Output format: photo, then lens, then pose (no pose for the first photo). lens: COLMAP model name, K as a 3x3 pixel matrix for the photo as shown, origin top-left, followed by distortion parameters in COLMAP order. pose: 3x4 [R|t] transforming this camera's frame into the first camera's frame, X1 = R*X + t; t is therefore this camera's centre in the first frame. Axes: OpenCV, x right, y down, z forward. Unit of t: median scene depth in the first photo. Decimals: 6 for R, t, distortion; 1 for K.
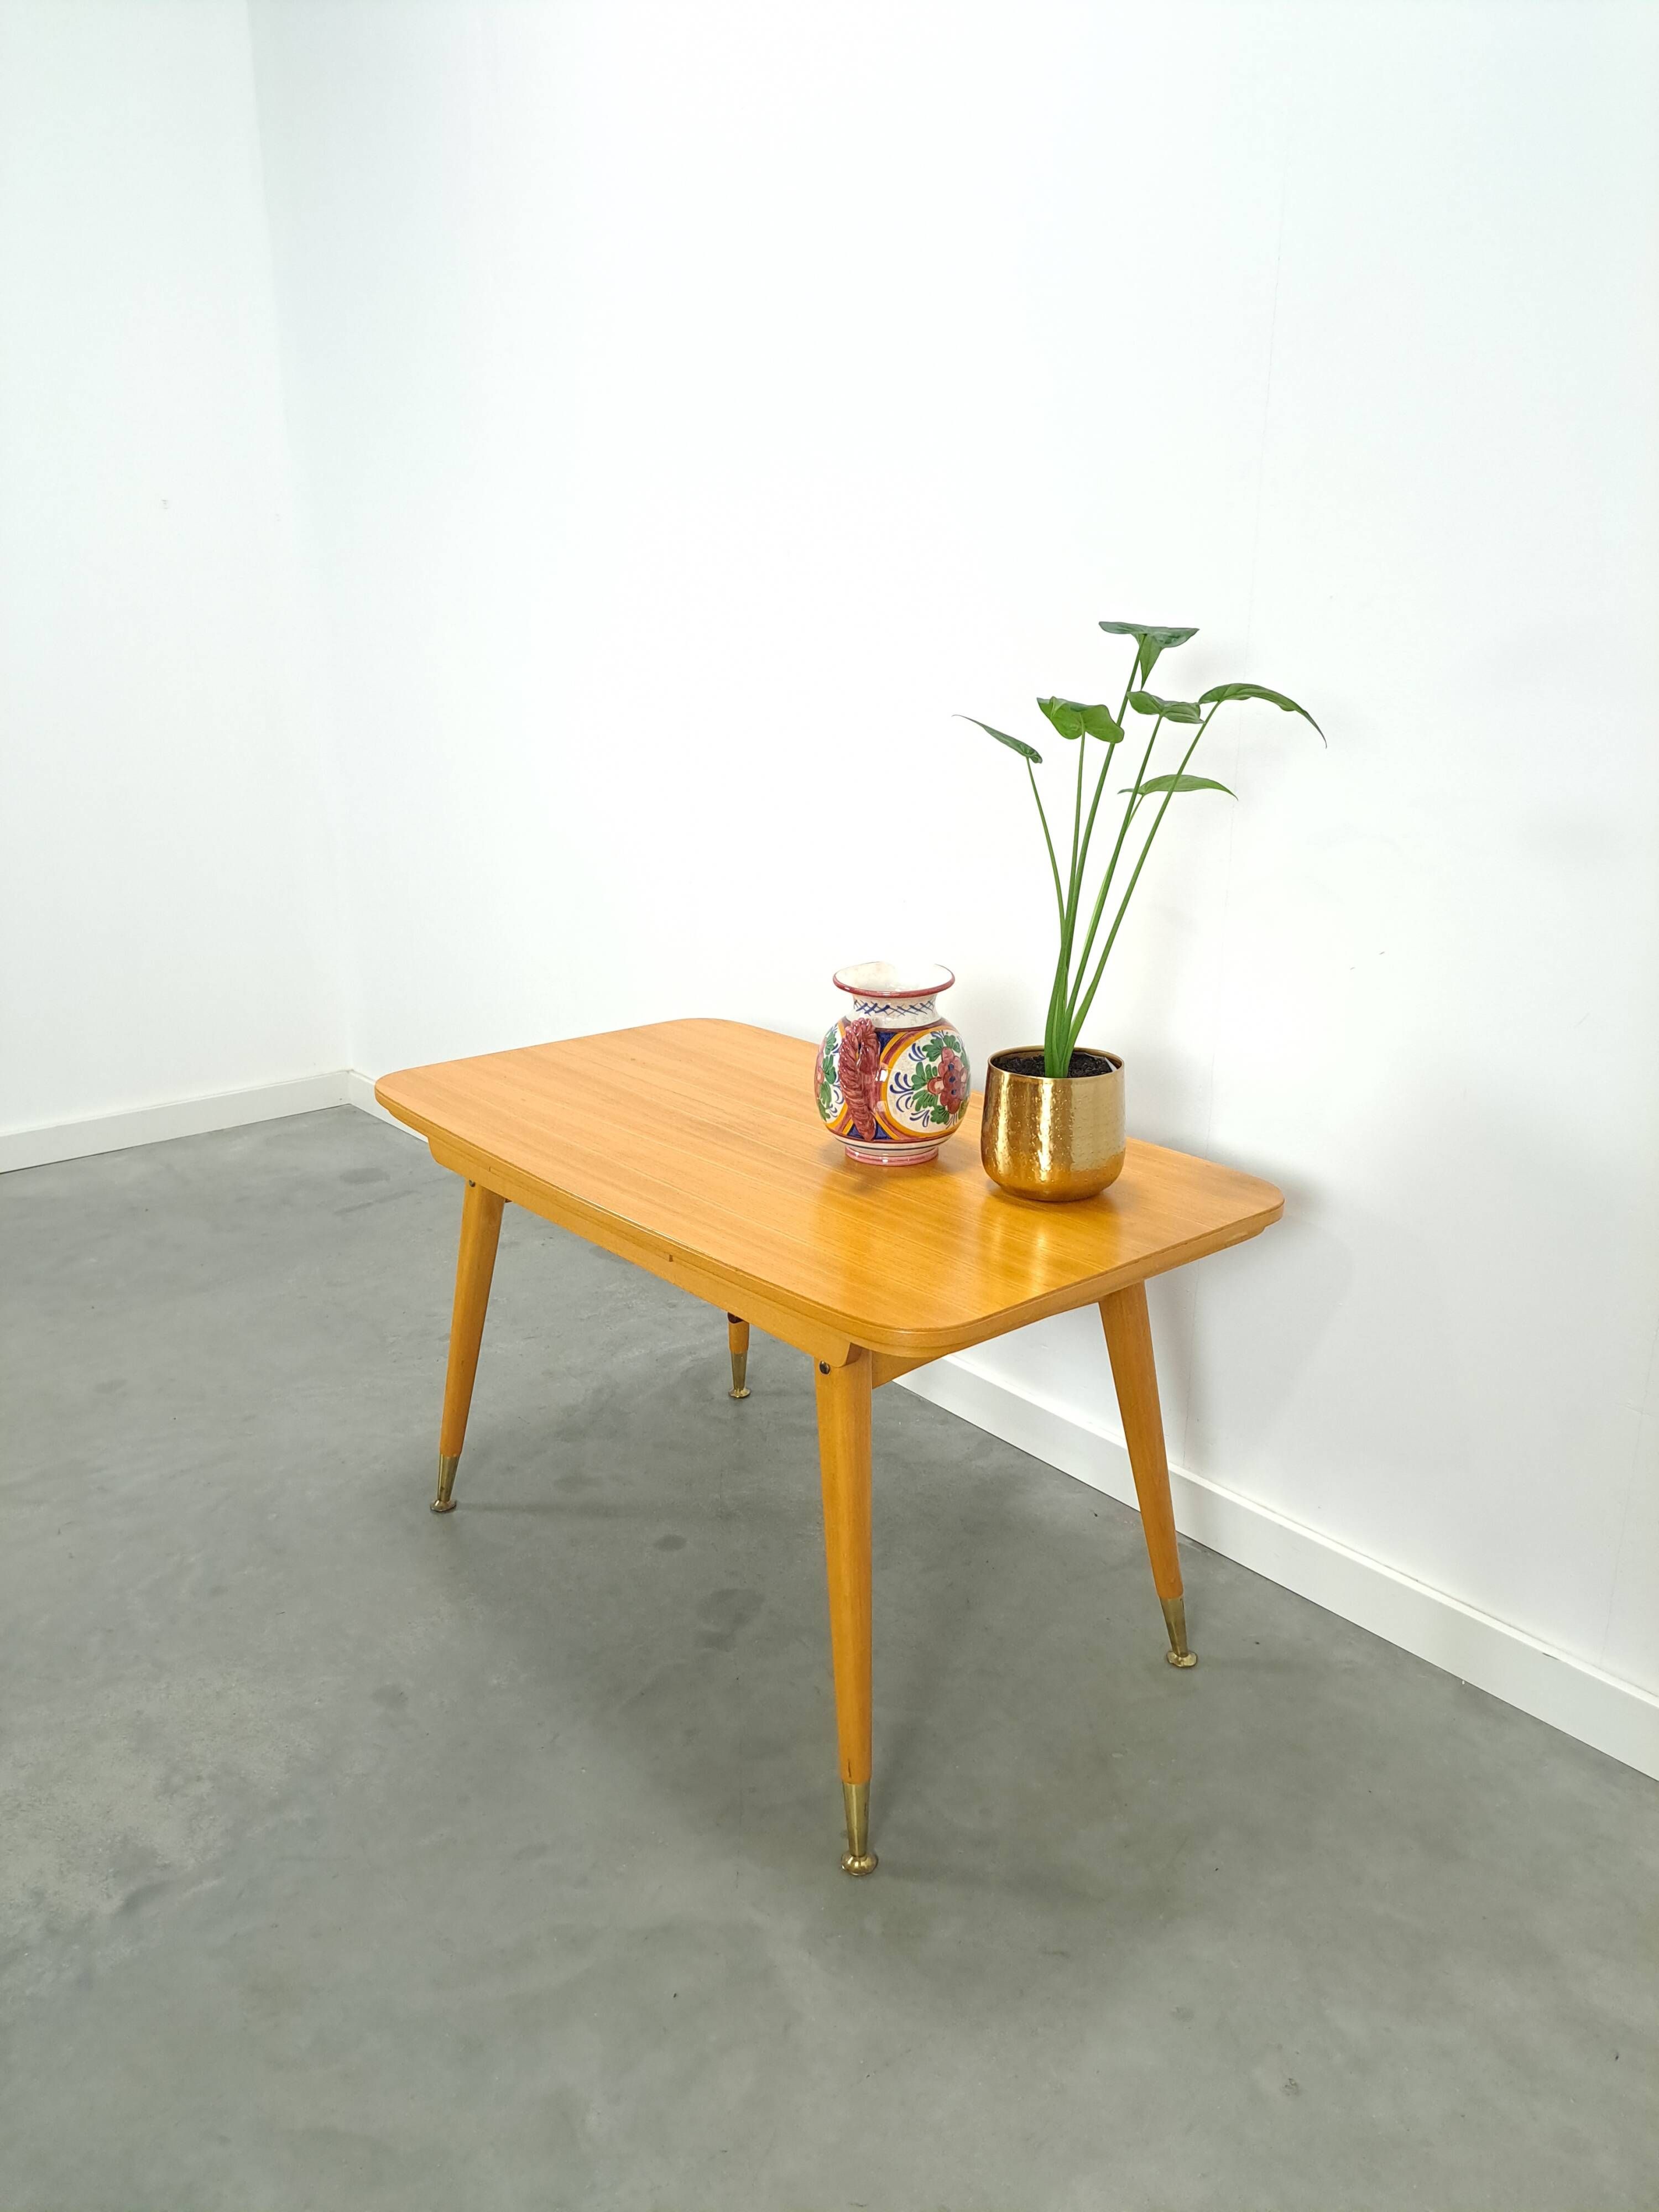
lens RADIAL K [[1655.9, 0, 862.2], [0, 1655.9, 1010.9], [0, 0, 1]] dist [0.025742, -0.000827]
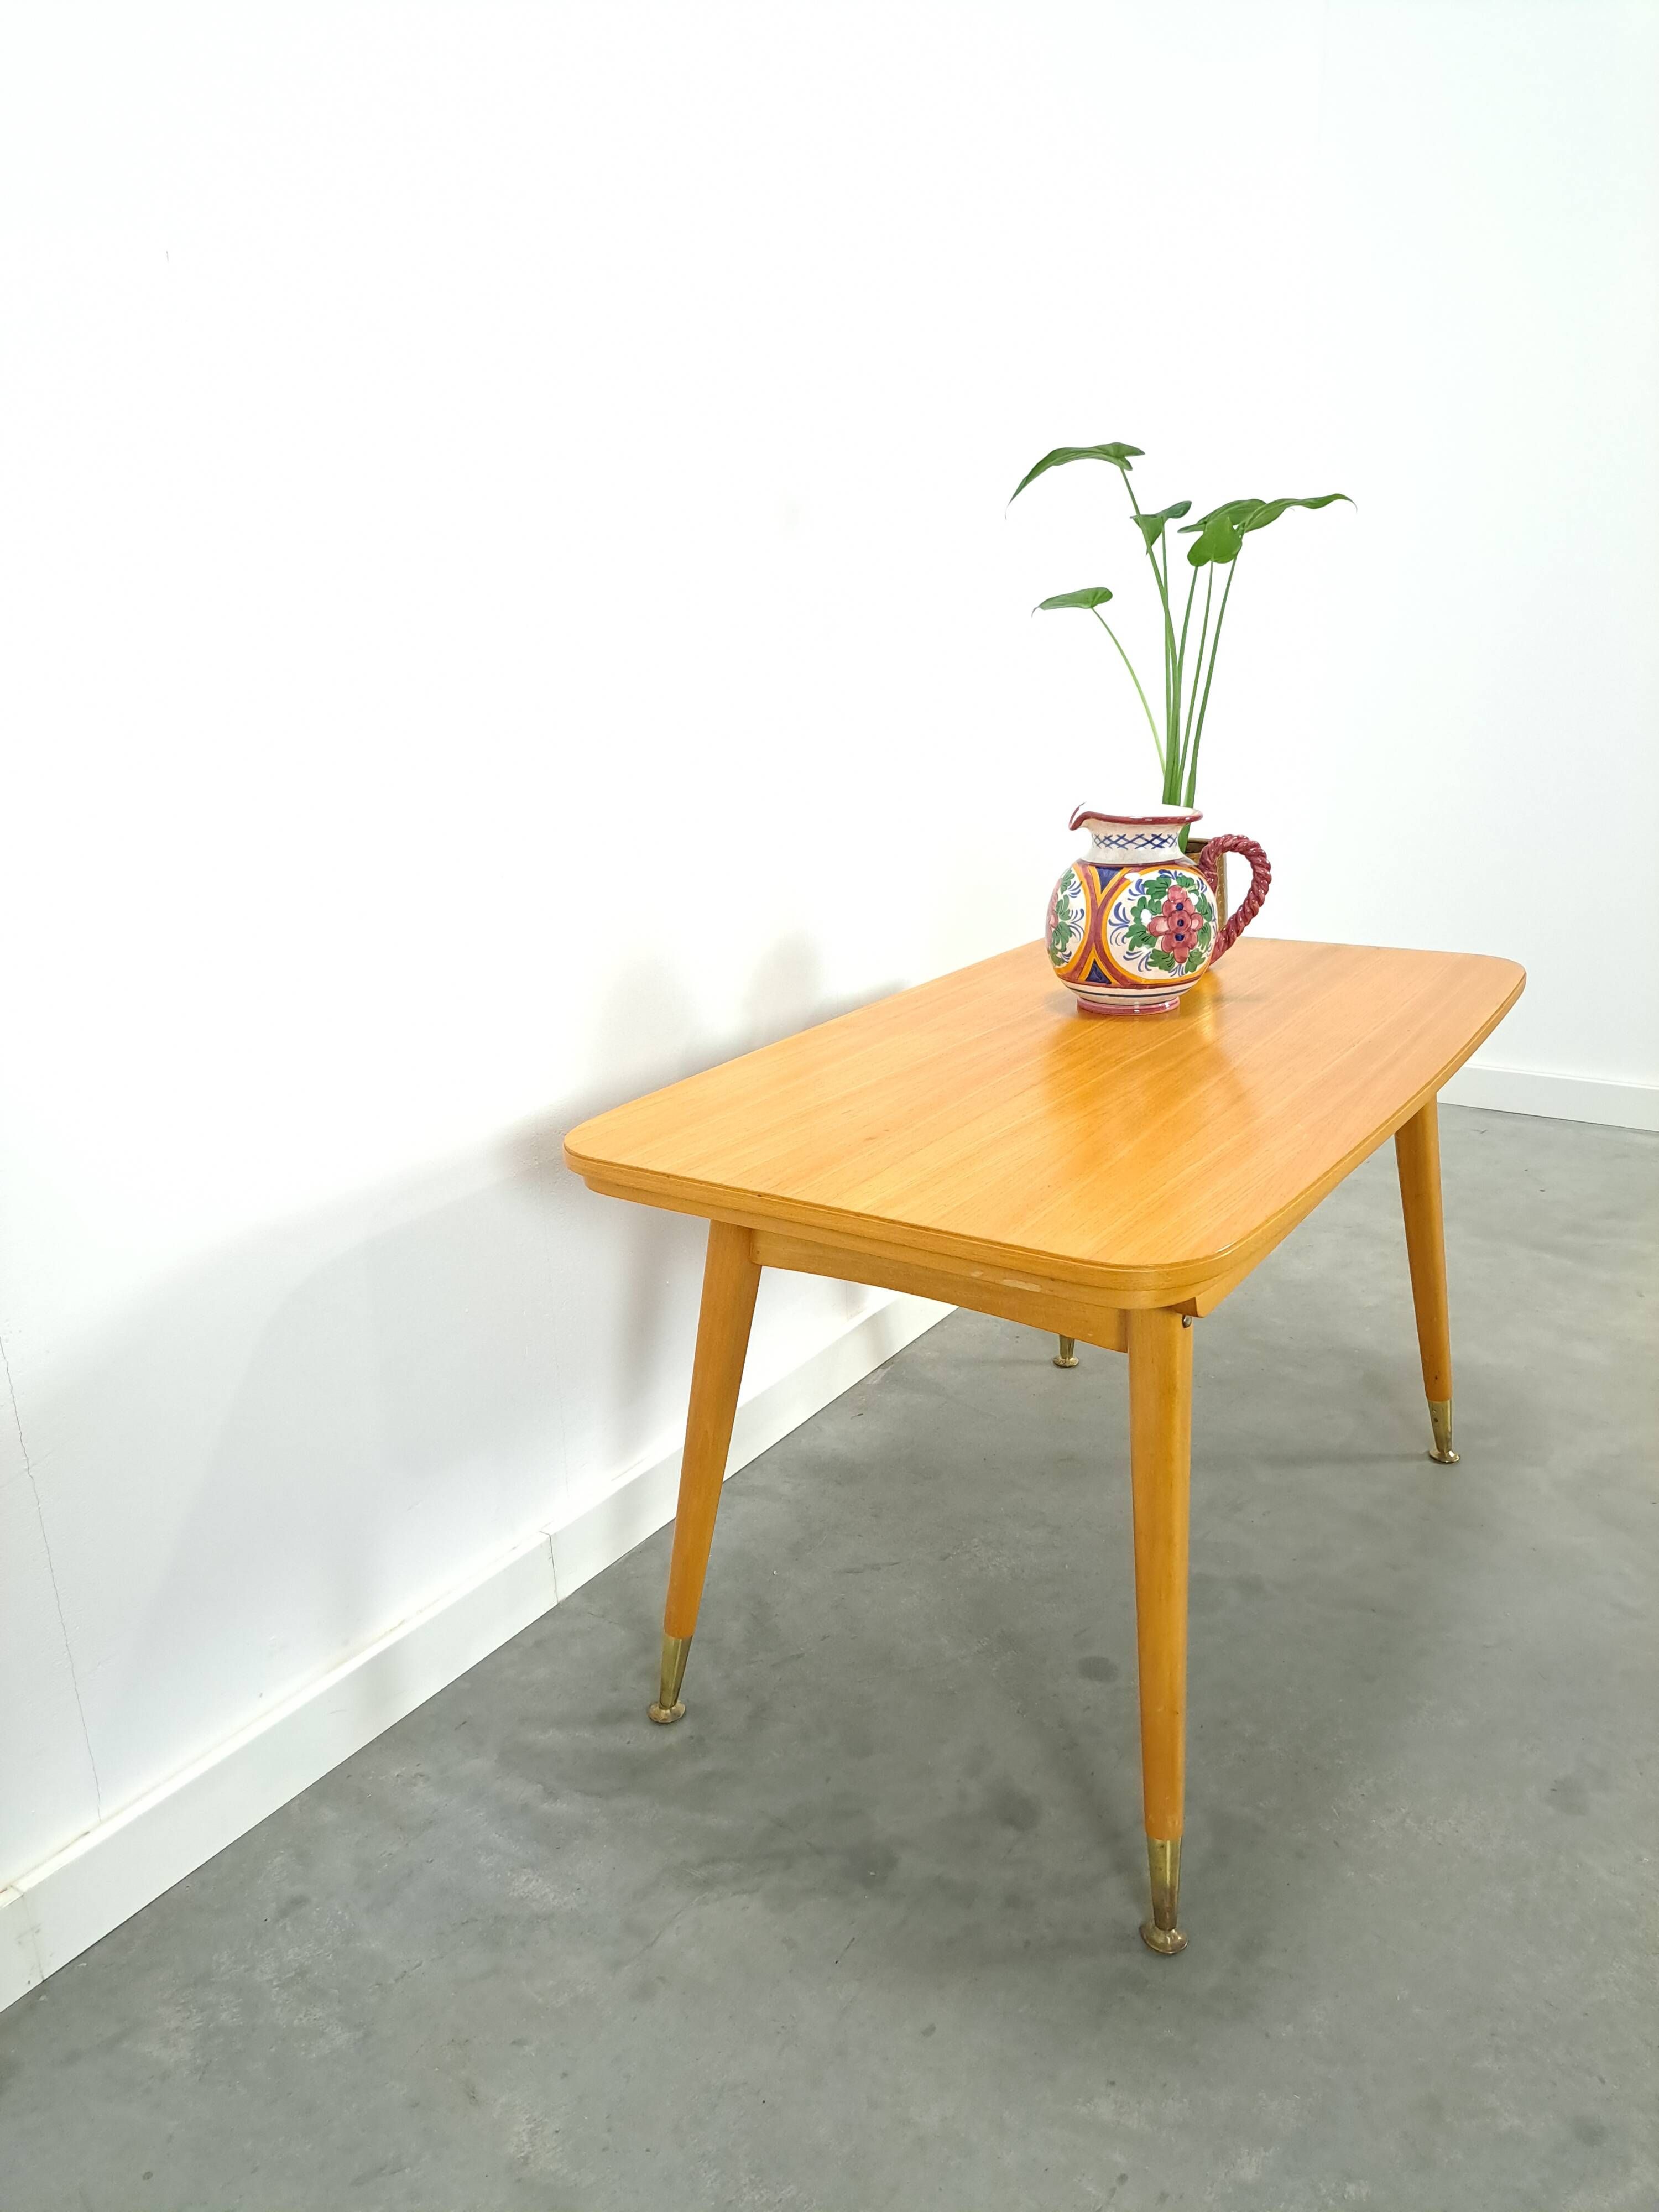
lens RADIAL K [[1595.7, 0, 806.2], [0, 1595.7, 1113.9], [0, 0, 1]] dist [0.016307, -0.004801]
pose [[-0.256467, -0.281327, 0.924705, -0.829377], [0.262218, 0.900574, 0.346712, -0.233243], [-0.930304, 0.331395, -0.157198, 1.406414]]
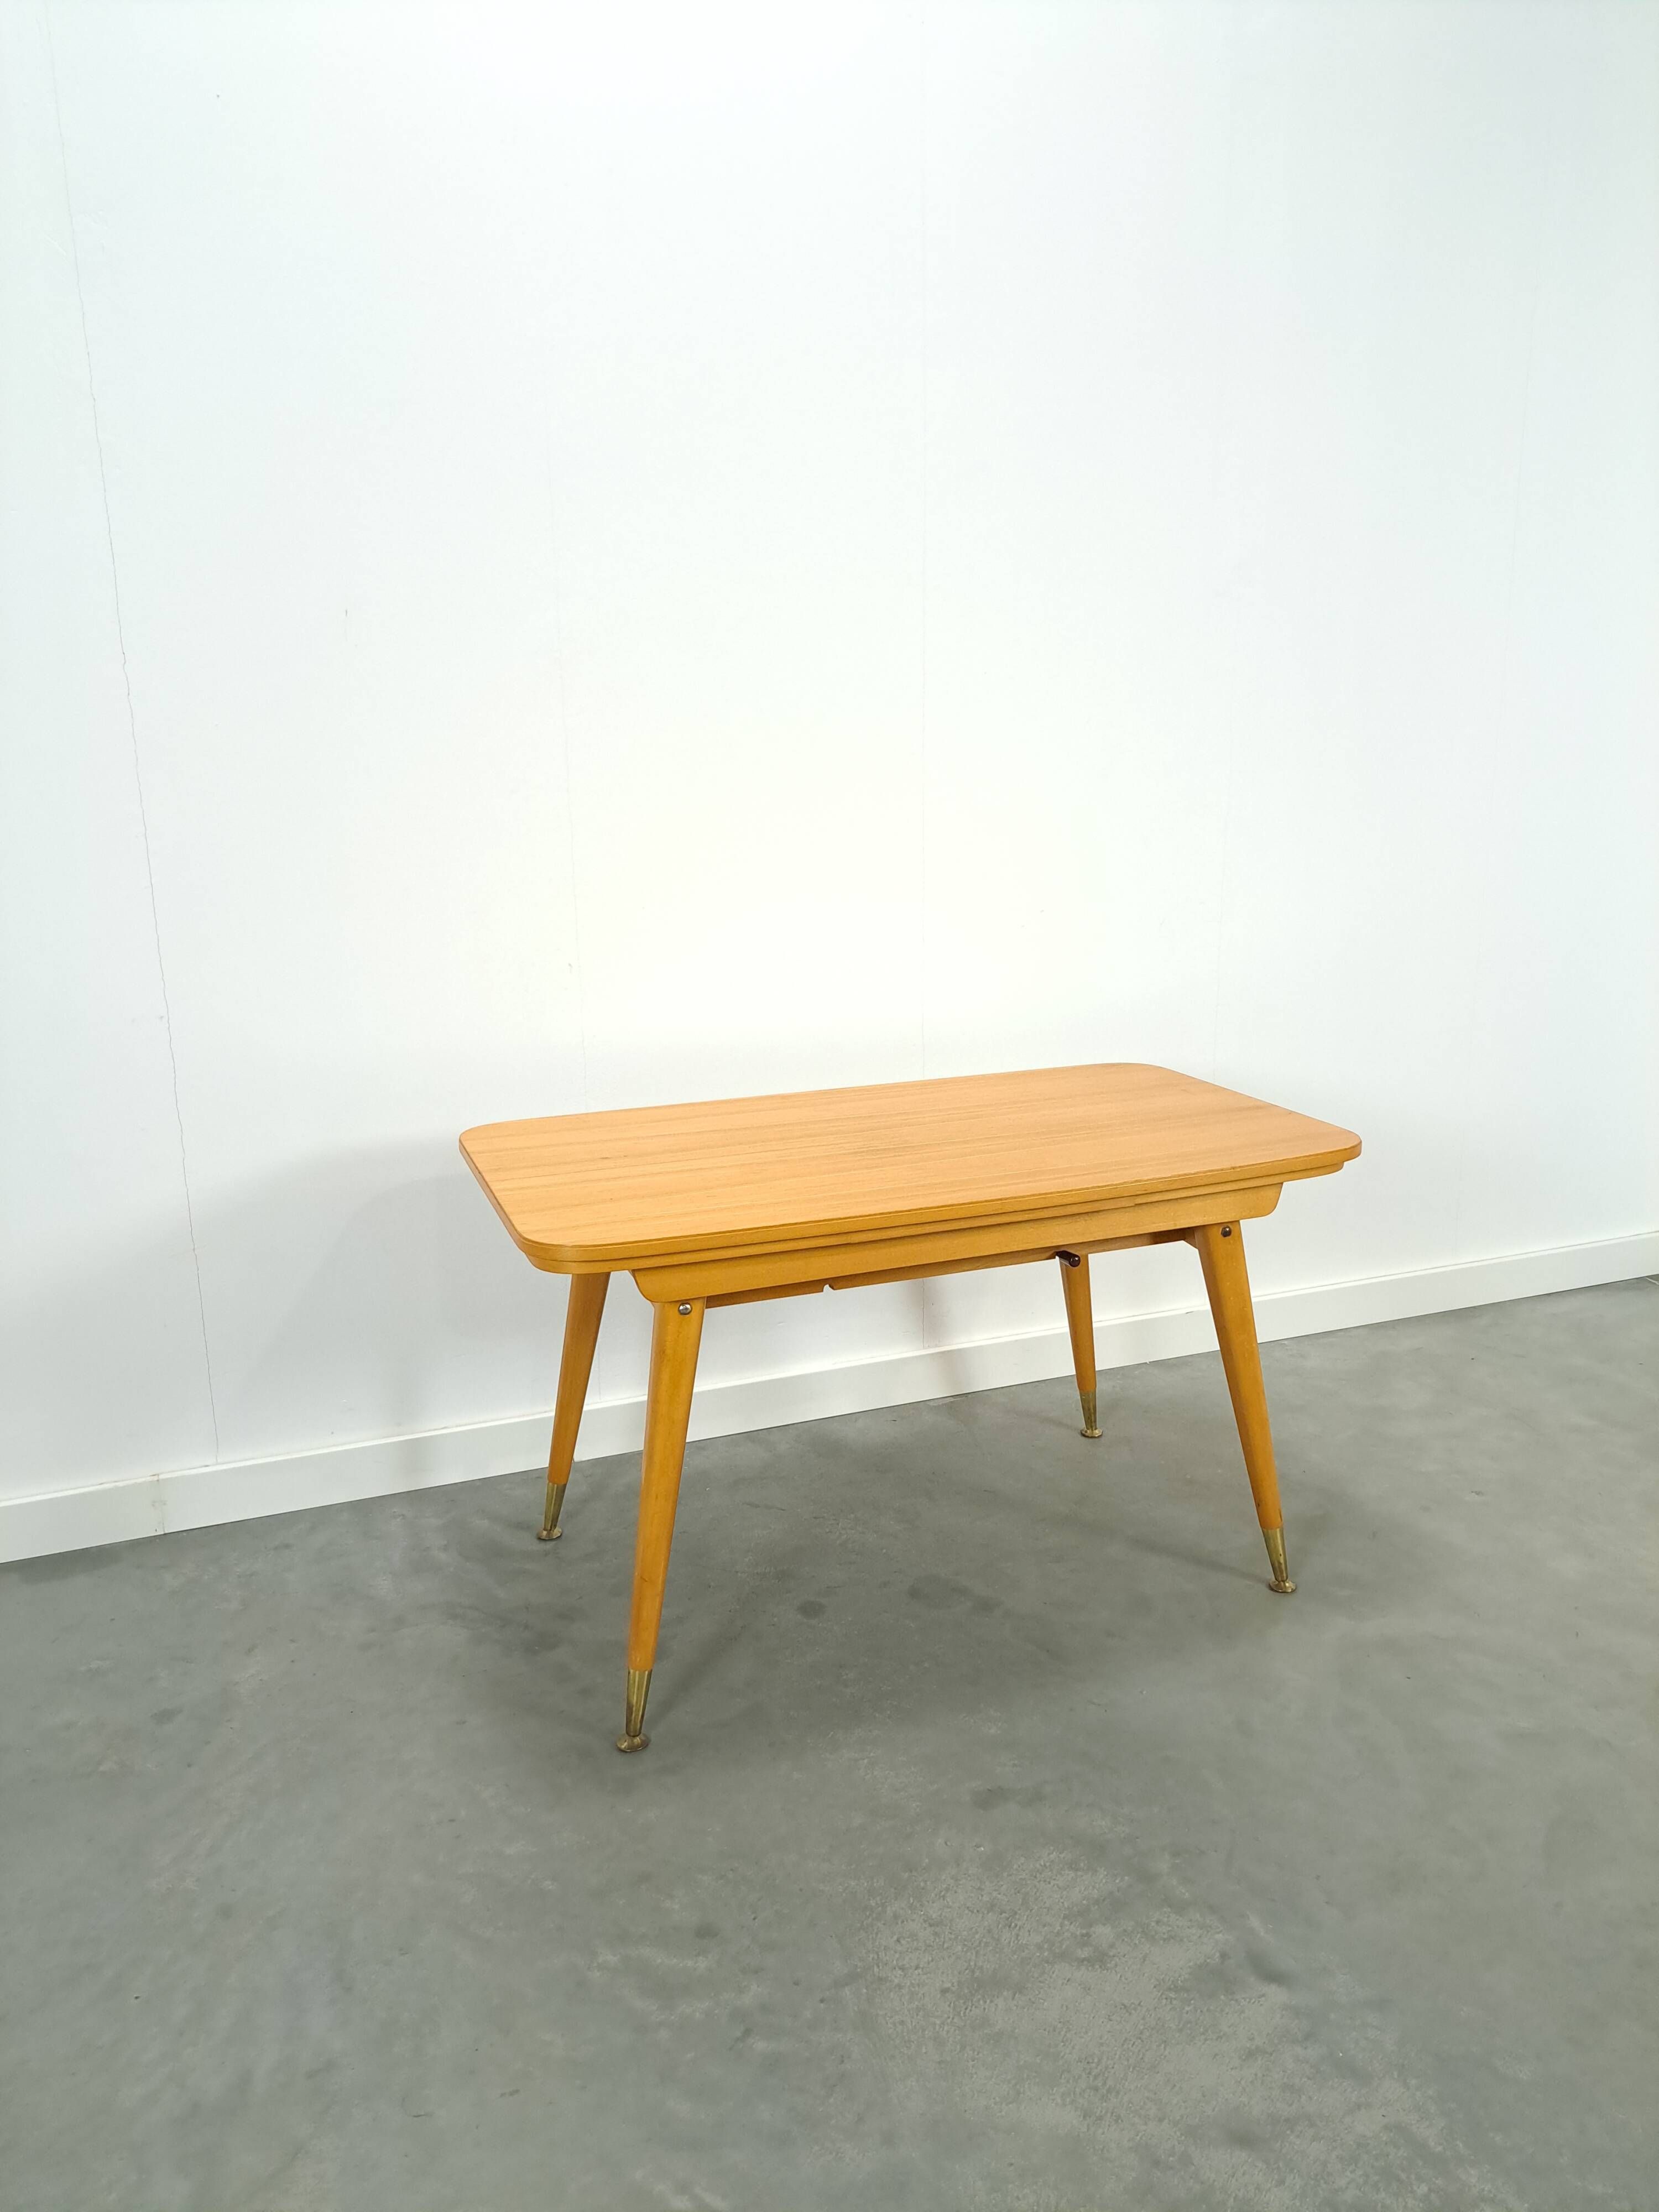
lens RADIAL K [[1588.5, 0, 851.5], [0, 1588.5, 1031.7], [0, 0, 1]] dist [0.015416, -0.001851]
pose [[0.334140, -0.181615, 0.924860, -1.116661], [0.233302, 0.966661, 0.105535, -0.125879], [-0.913193, 0.180508, 0.365371, 0.698567]]
